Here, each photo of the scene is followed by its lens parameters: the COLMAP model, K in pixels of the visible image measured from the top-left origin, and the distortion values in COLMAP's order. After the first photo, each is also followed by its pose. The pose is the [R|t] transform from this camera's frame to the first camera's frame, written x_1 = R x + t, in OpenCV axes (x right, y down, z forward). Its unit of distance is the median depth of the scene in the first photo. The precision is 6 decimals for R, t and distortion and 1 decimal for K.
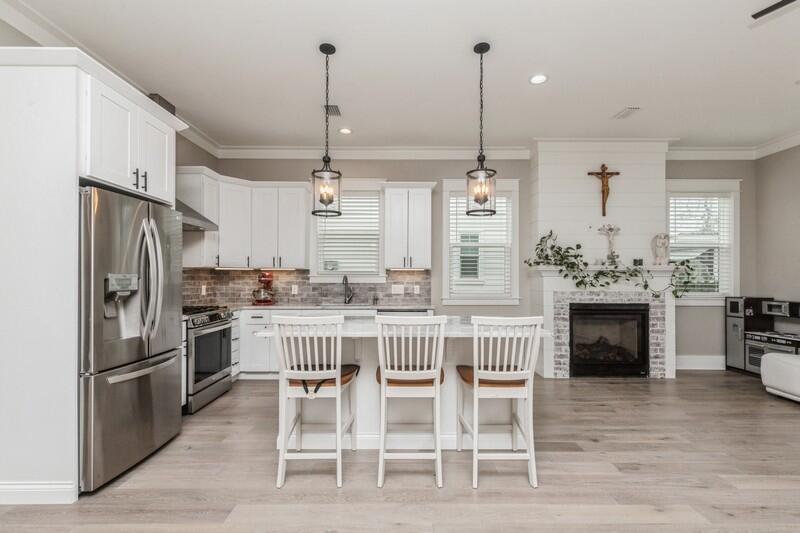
lens RADIAL K [[360.4, 0, 402.7], [0, 360.4, 279.0], [0, 0, 1]] dist [0.002940, 0.000236]
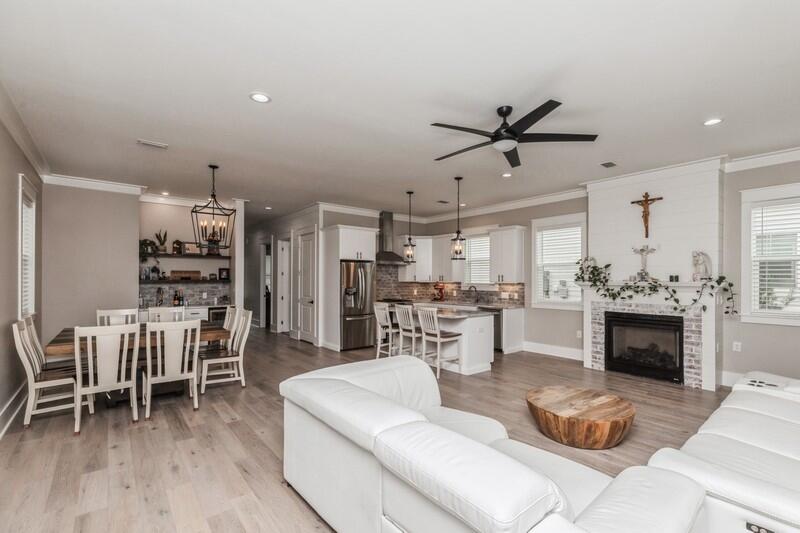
lens RADIAL K [[360.4, 0, 402.7], [0, 360.4, 279.0], [0, 0, 1]] dist [0.002940, 0.000236]
pose [[0.634127, 0.000169, -0.773229, 0.985624], [-0.003305, 0.999991, -0.002491, -0.039060], [0.773222, 0.004135, 0.634122, -0.336156]]
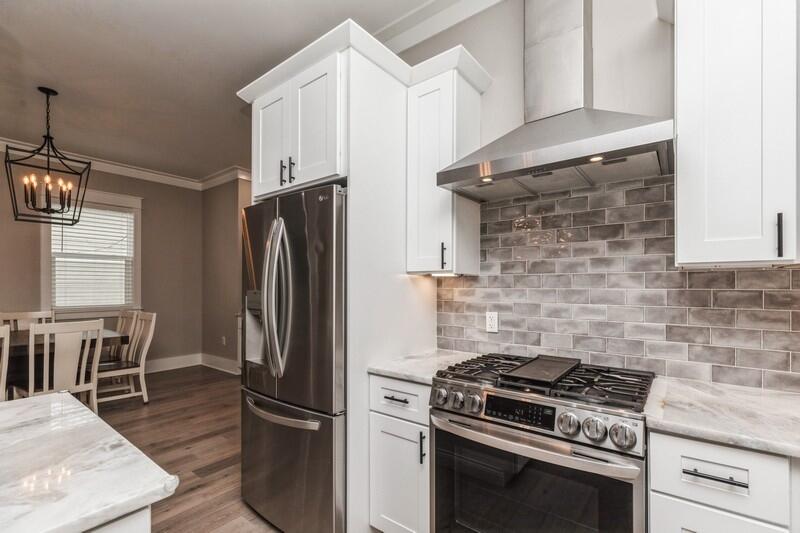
lens RADIAL K [[360.4, 0, 402.7], [0, 360.4, 279.0], [0, 0, 1]] dist [0.002940, 0.000236]
pose [[-0.612767, -0.011995, -0.790172, -0.139298], [-0.000387, 0.999889, -0.014878, -0.015517], [0.790263, -0.008812, -0.612704, 0.910583]]
